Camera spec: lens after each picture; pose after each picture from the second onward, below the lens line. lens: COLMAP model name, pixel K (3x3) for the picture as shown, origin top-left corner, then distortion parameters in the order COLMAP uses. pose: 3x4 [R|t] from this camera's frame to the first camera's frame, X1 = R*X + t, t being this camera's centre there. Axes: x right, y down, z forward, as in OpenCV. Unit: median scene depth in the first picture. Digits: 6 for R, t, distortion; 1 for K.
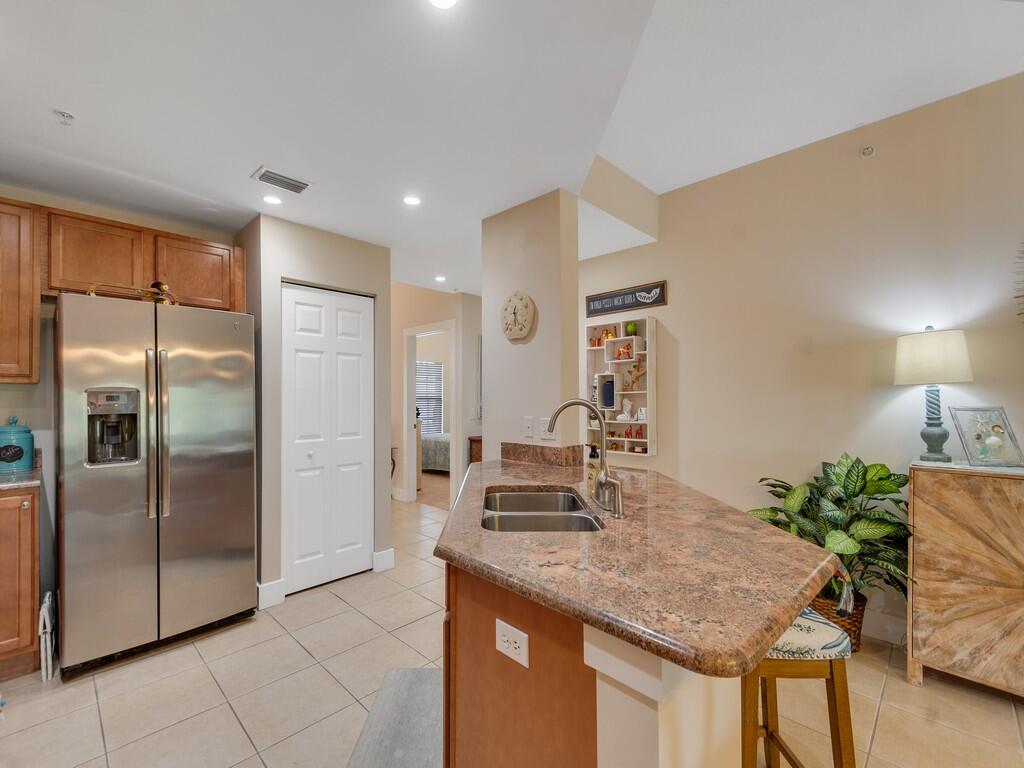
lens RADIAL K [[449.6, 0, 485.8], [0, 449.6, 406.0], [0, 0, 1]] dist [0.013086, -0.003483]
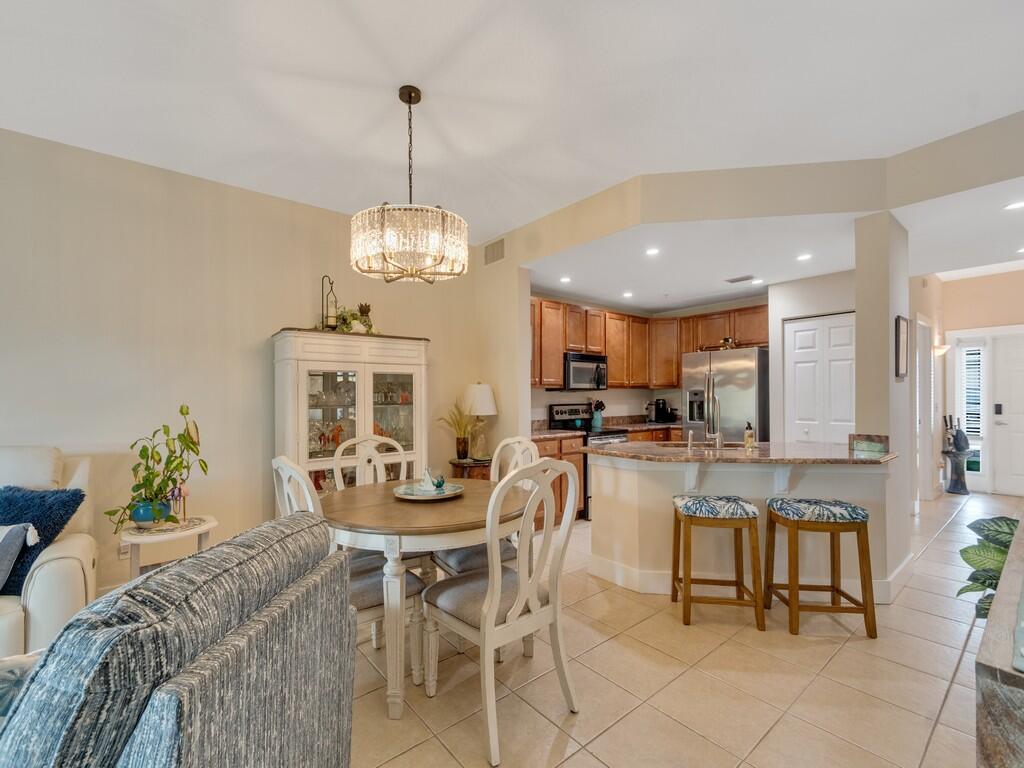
lens RADIAL K [[449.6, 0, 495.4], [0, 449.6, 400.0], [0, 0, 1]] dist [0.013086, -0.003483]
pose [[-0.102560, 0.011069, -0.994665, 1.402809], [-0.008736, 0.999889, 0.012028, -0.006052], [0.994688, 0.009923, -0.102452, 0.163781]]
